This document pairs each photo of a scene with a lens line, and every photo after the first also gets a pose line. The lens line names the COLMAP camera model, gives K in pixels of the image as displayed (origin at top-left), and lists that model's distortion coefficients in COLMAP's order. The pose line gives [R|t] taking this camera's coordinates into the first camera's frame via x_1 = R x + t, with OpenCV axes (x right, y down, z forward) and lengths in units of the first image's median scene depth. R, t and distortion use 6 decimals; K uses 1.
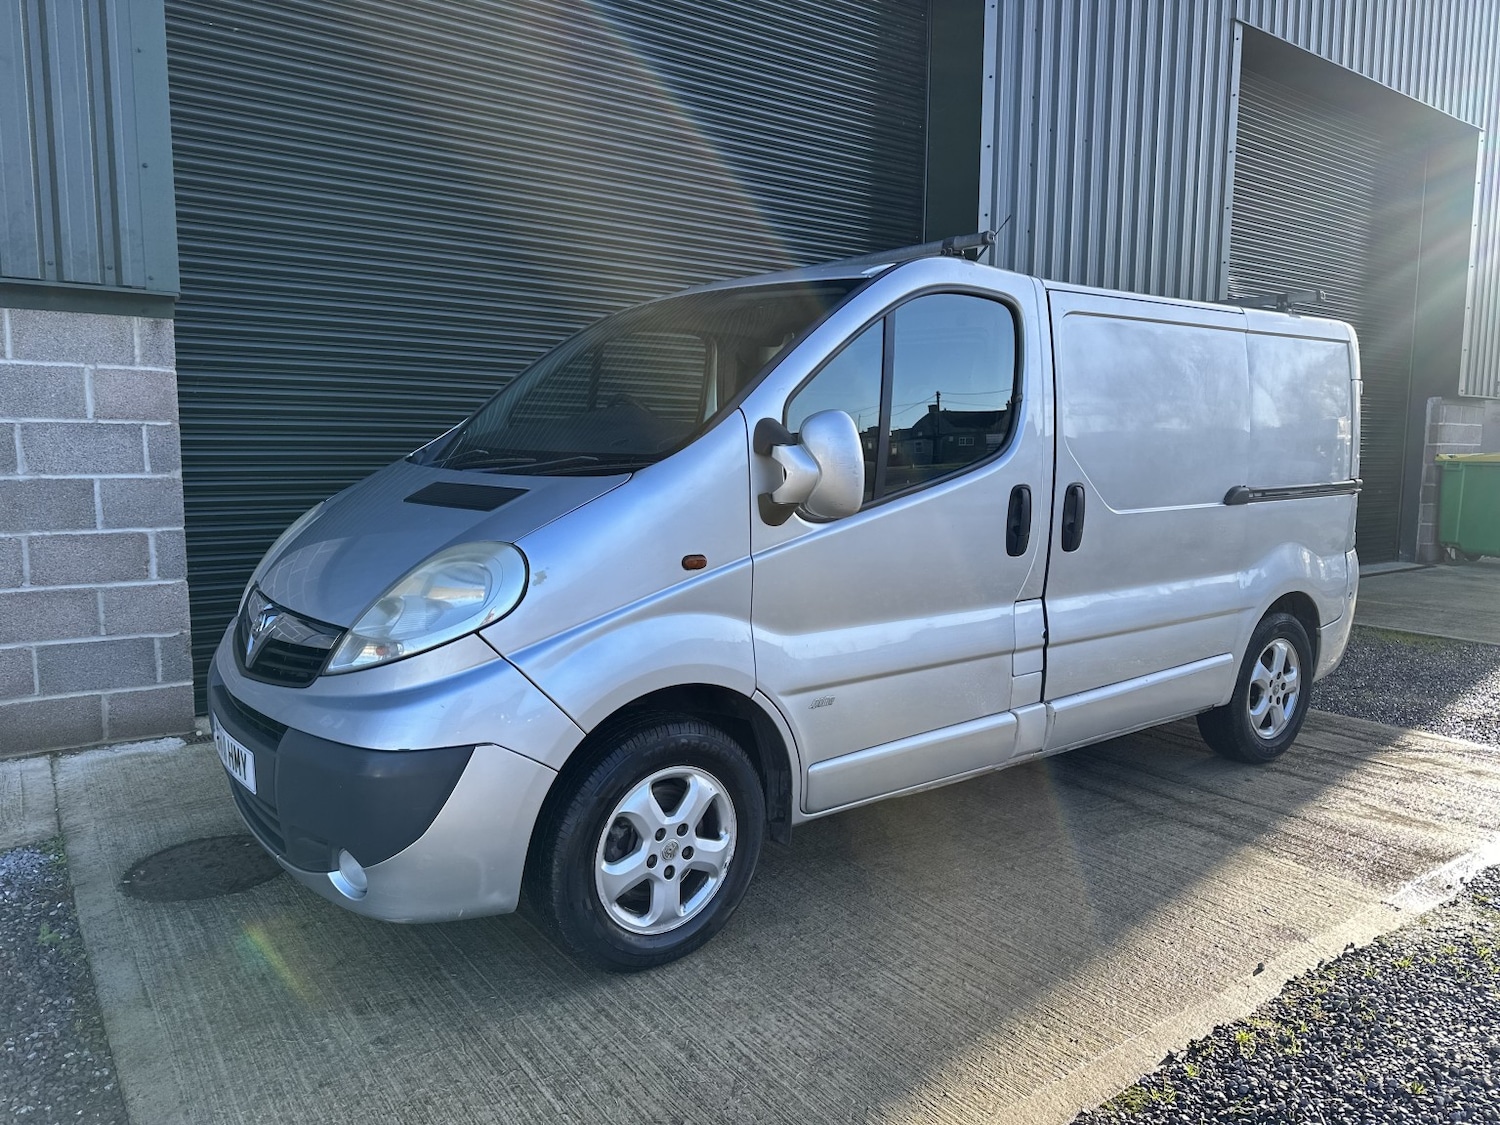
lens RADIAL K [[1067.9, 0, 747.2], [0, 1067.9, 569.2], [0, 0, 1]] dist [0.029280, -0.038162]
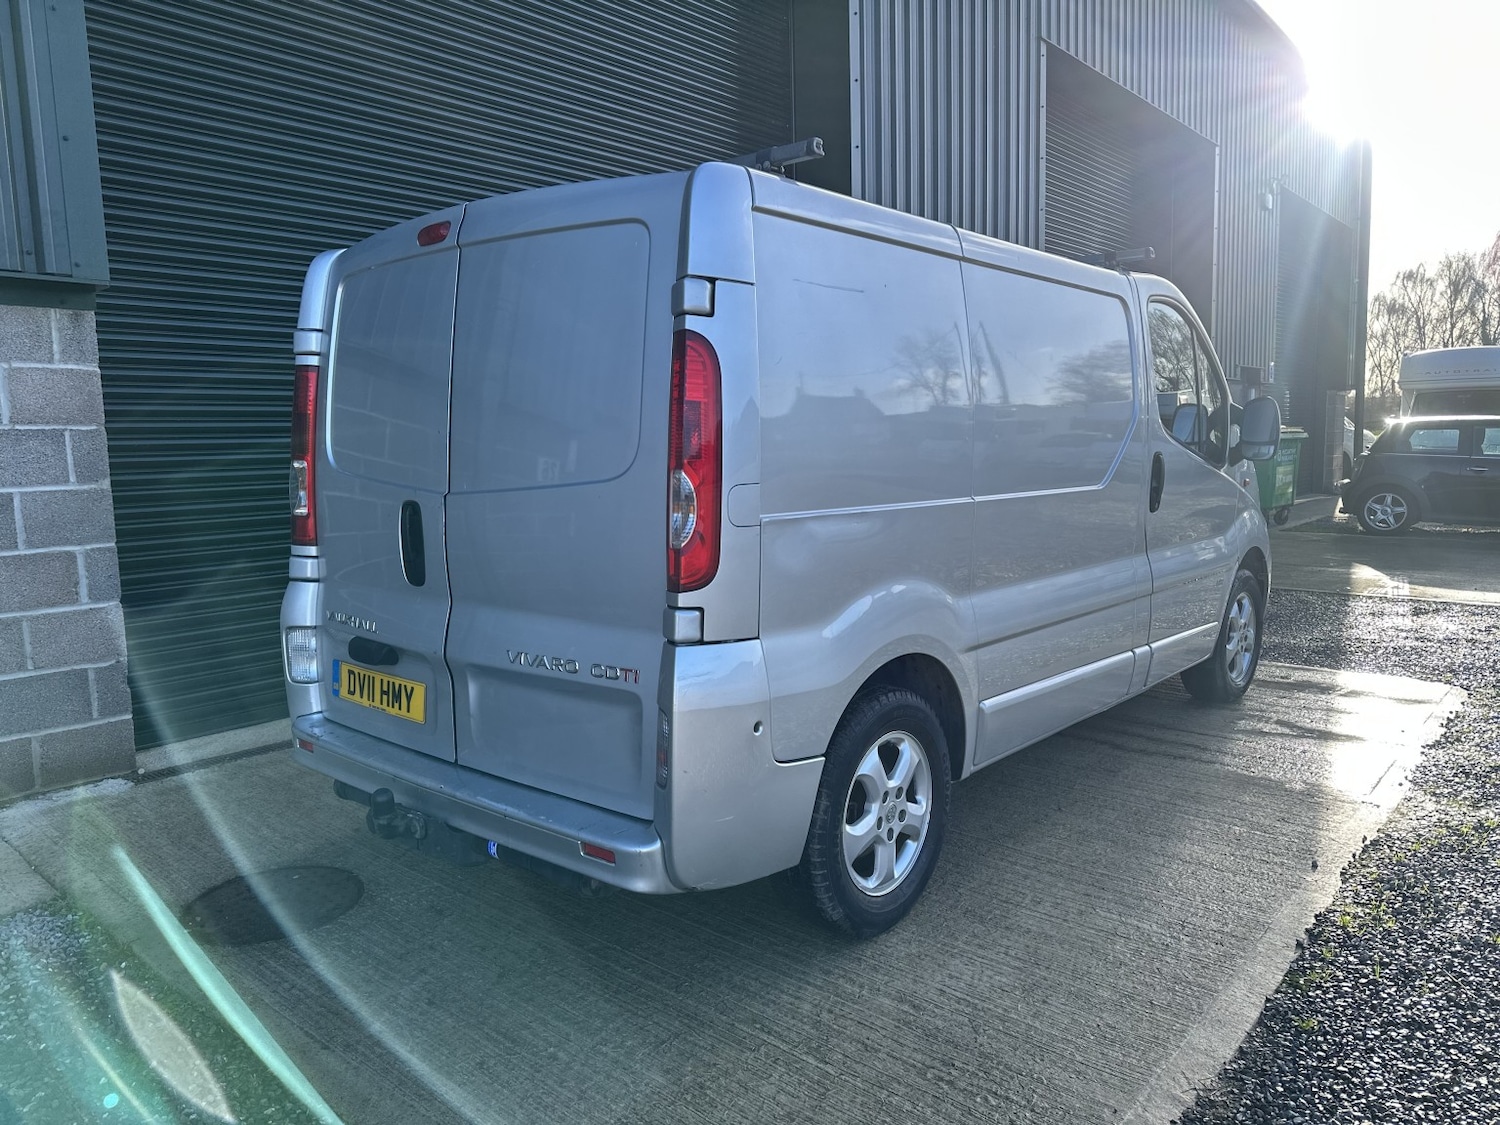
lens RADIAL K [[1065.2, 0, 750.8], [0, 1065.2, 561.6], [0, 0, 1]] dist [0.036730, -0.048745]
pose [[0.971855, -0.057218, 0.228527, -0.316278], [0.057859, 0.998317, 0.003901, 0.005348], [-0.228366, 0.009431, 0.973530, 0.011432]]
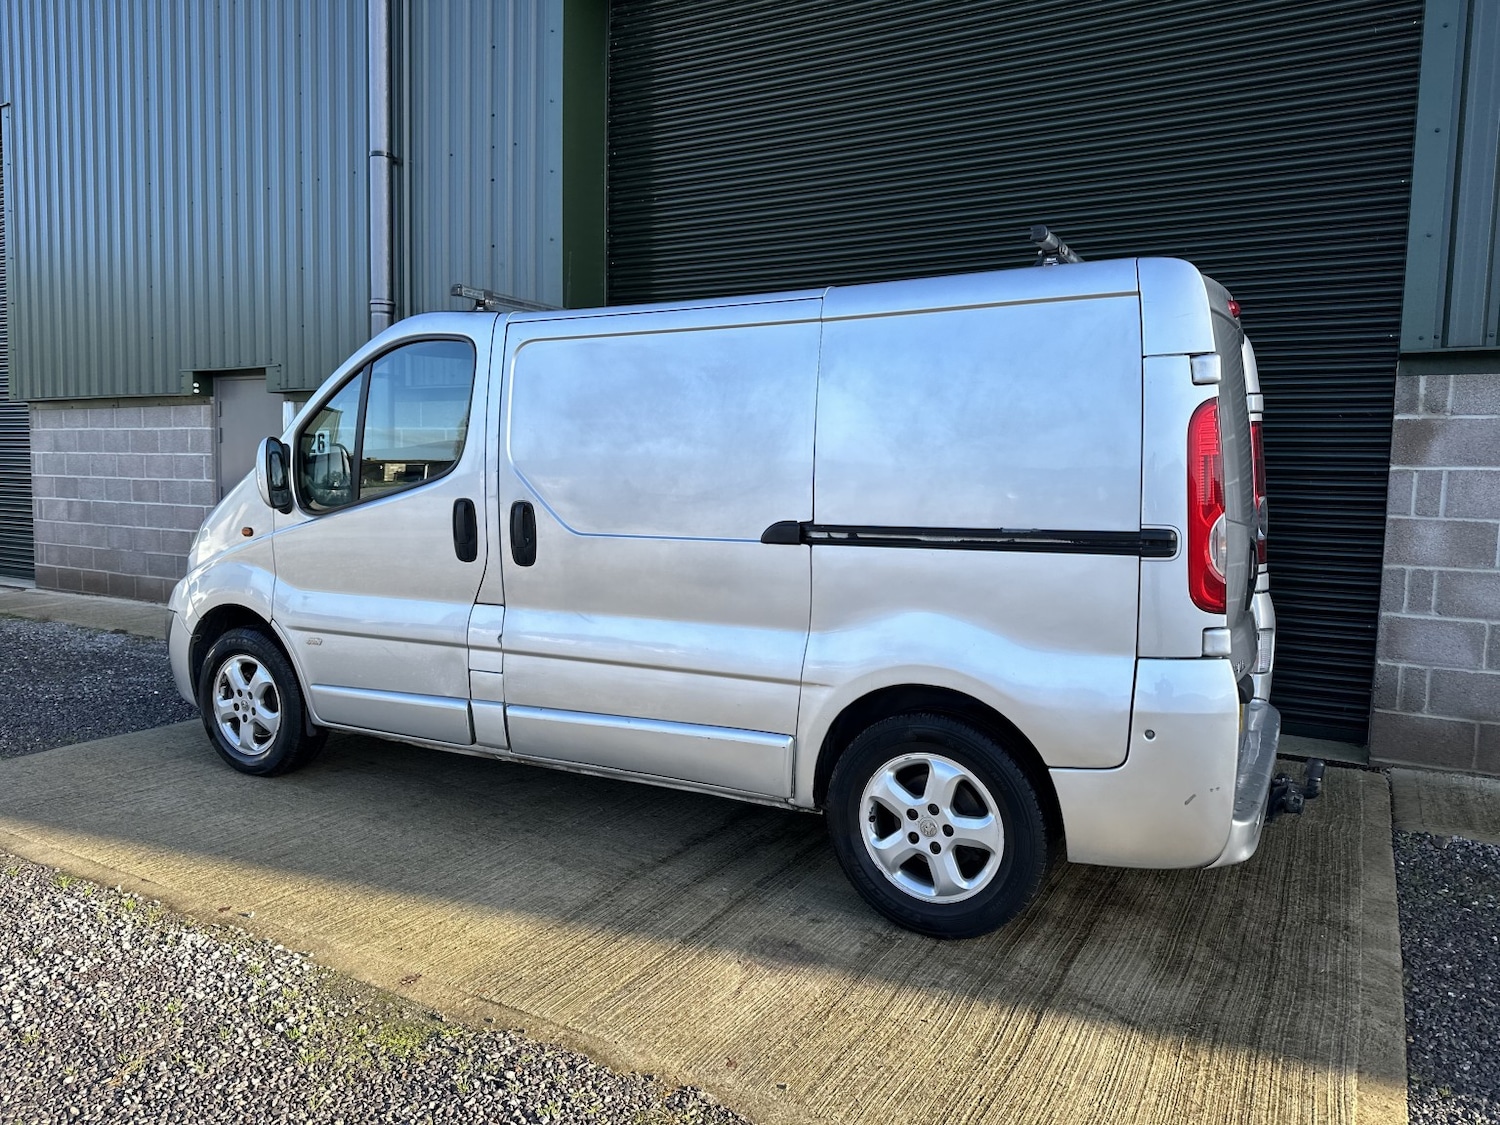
lens RADIAL K [[1050.2, 0, 750.1], [0, 1050.2, 567.4], [0, 0, 1]] dist [0.037331, -0.046211]
pose [[0.411566, 0.078812, -0.907966, 1.493355], [-0.123078, 0.991934, 0.030312, -0.083359], [0.903031, 0.099275, 0.417946, 0.865570]]
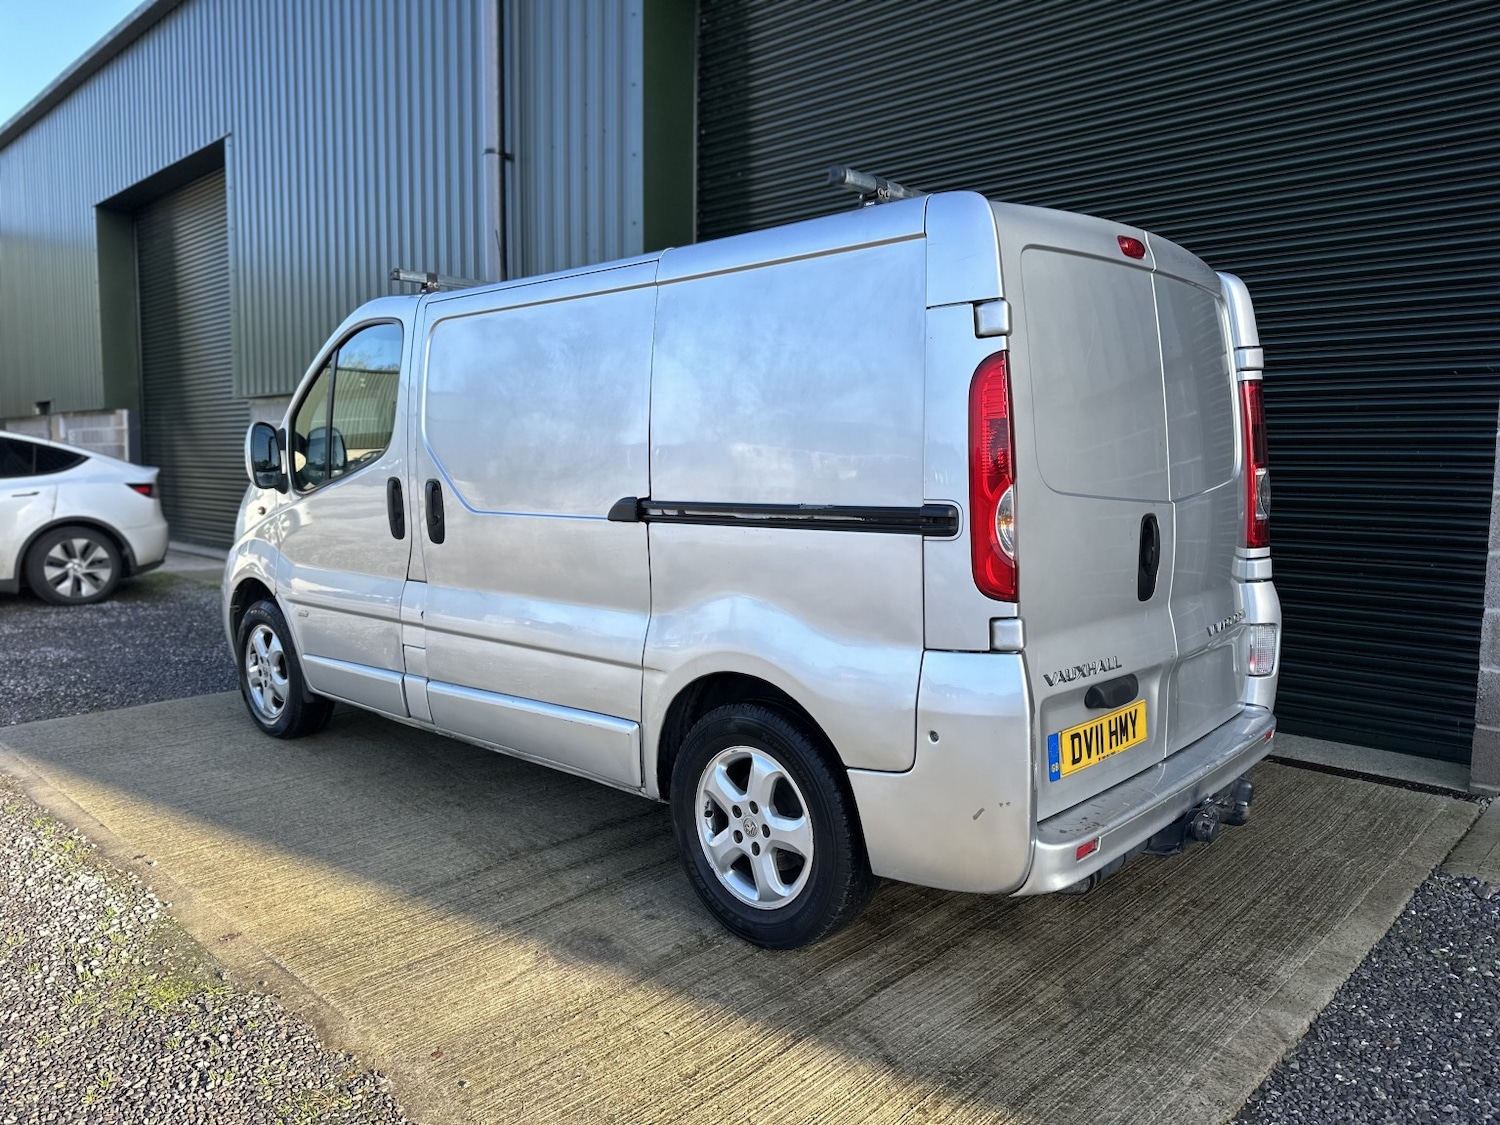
lens RADIAL K [[1055.7, 0, 754.5], [0, 1055.7, 558.2], [0, 0, 1]] dist [0.032657, -0.041541]
pose [[0.183261, 0.088353, -0.979086, 1.563218], [-0.120625, 0.990448, 0.066800, -0.124459], [0.975636, 0.105860, 0.192168, 1.244338]]
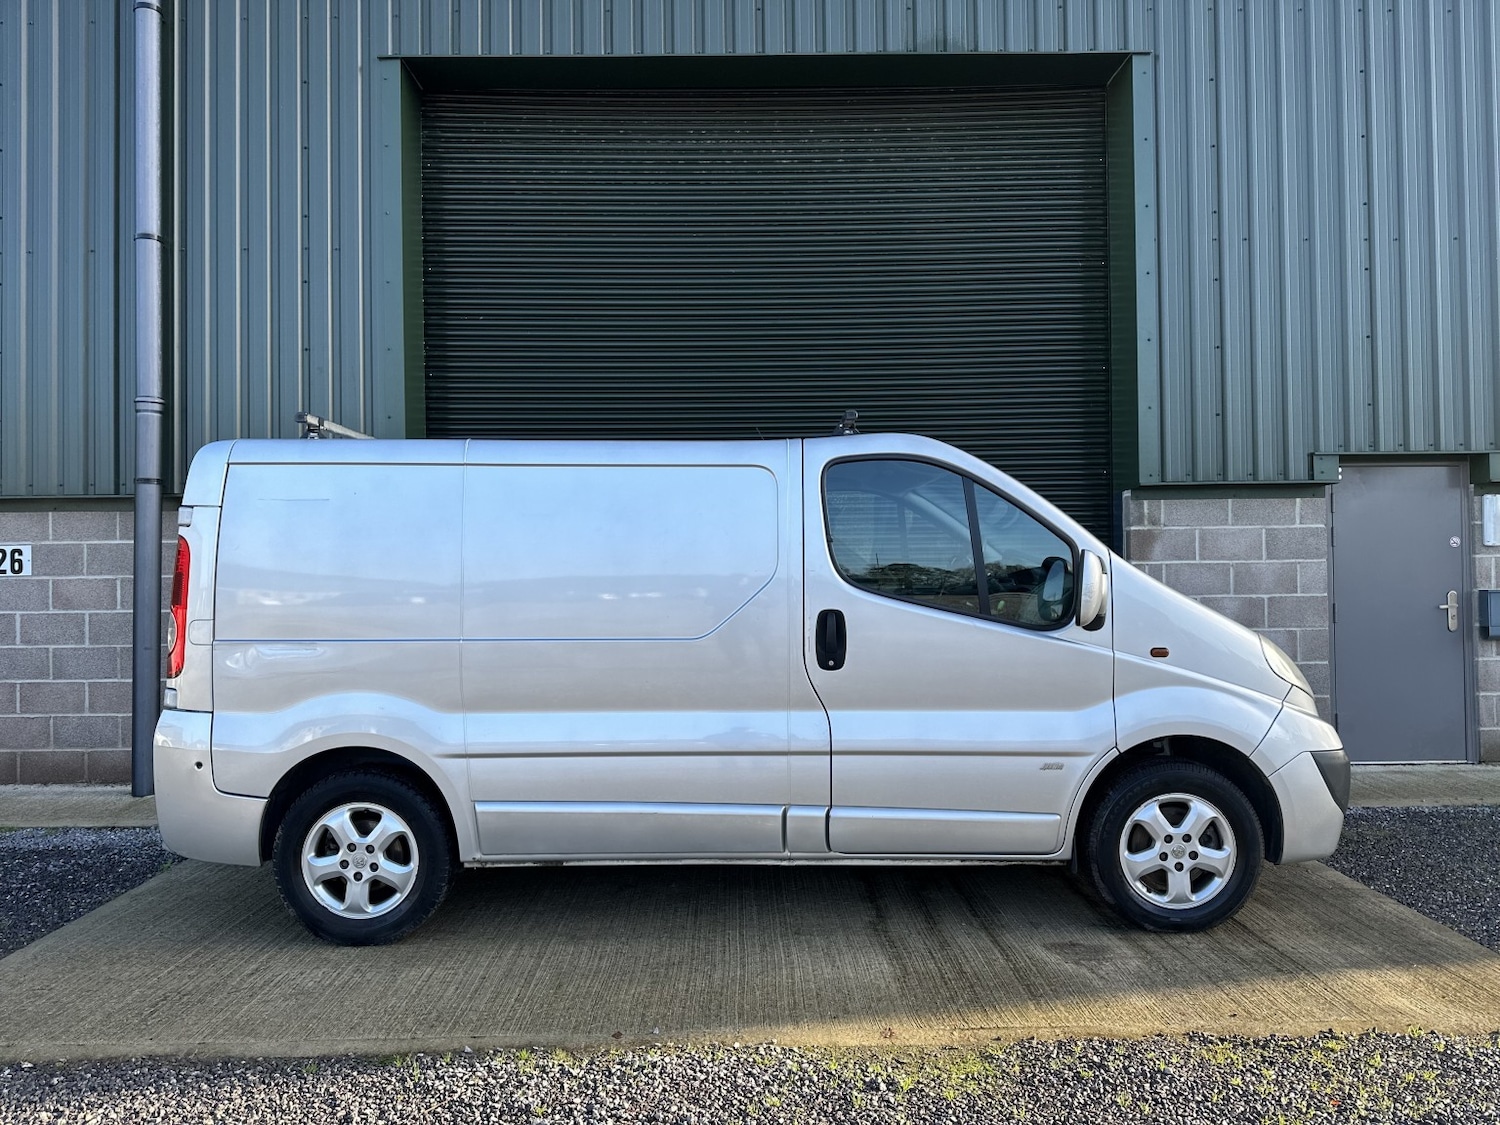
lens RADIAL K [[1046.7, 0, 749.9], [0, 1046.7, 559.0], [0, 0, 1]] dist [0.032144, -0.048904]
pose [[0.814560, -0.029710, -0.579318, 1.086946], [-0.048618, 0.991677, -0.119217, -0.000493], [0.578038, 0.125275, 0.806336, 0.083476]]
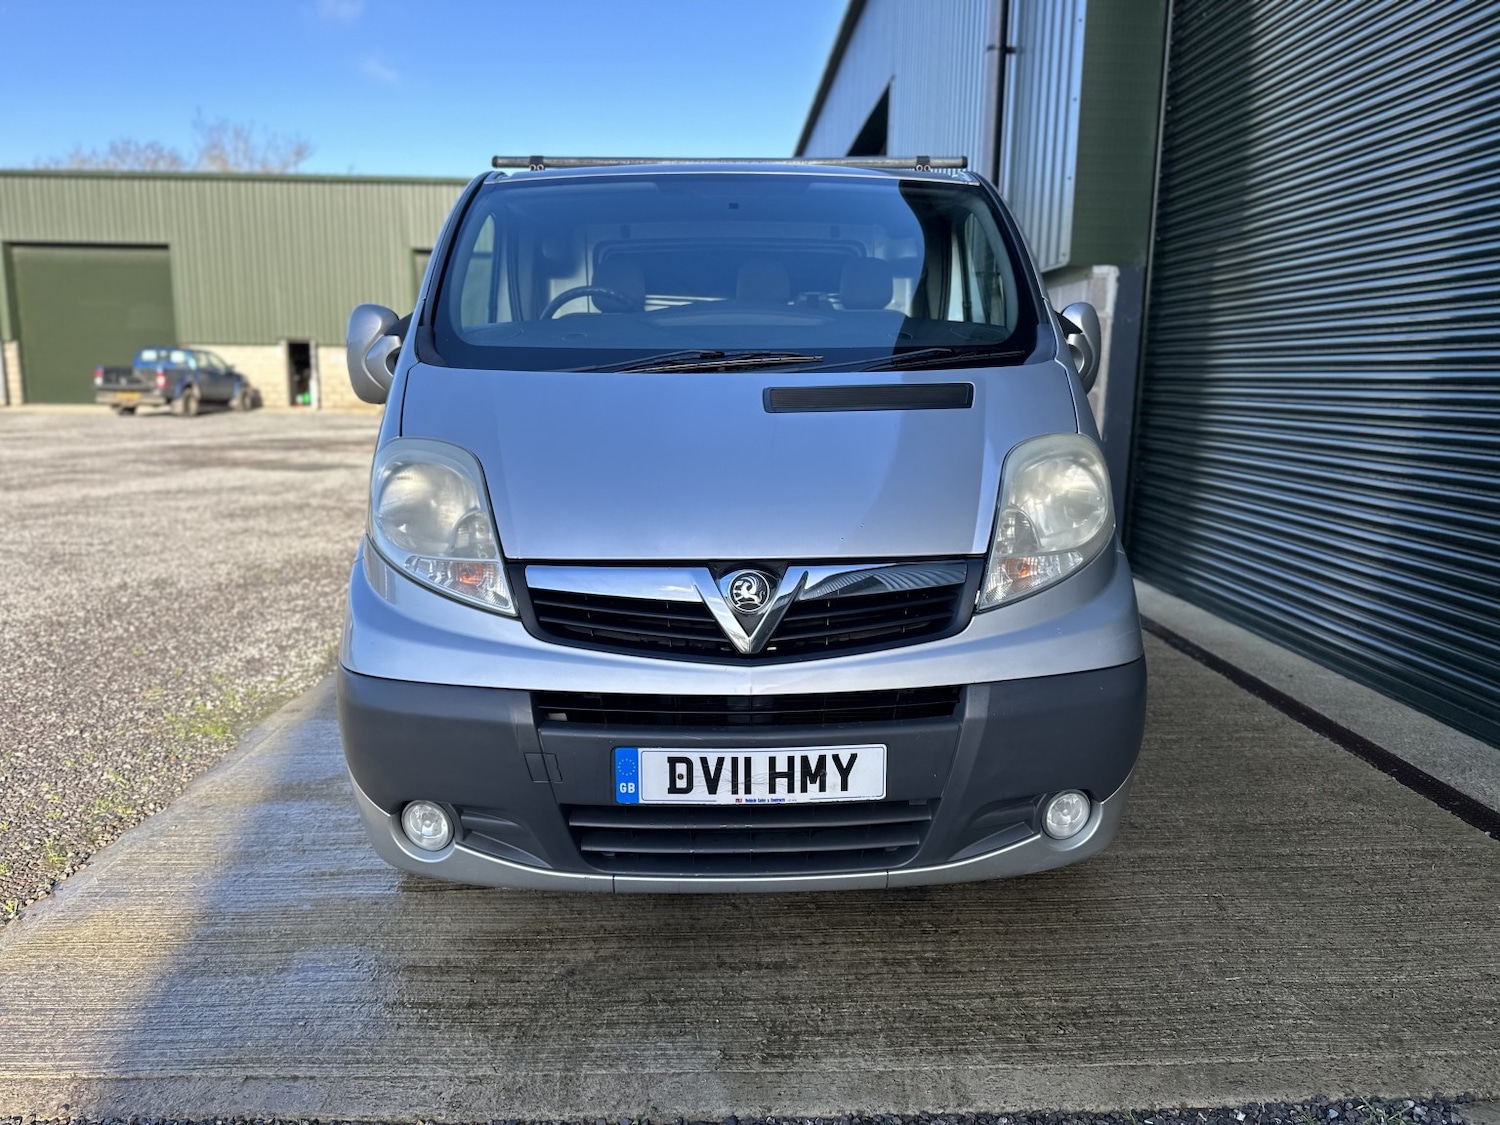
lens RADIAL K [[1065.2, 0, 750.8], [0, 1065.2, 561.6], [0, 0, 1]] dist [0.036730, -0.048745]
pose [[-0.557057, 0.126658, -0.820759, 1.324842], [-0.111218, 0.968021, 0.224868, -0.200682], [0.822993, 0.216548, -0.525156, 2.092430]]
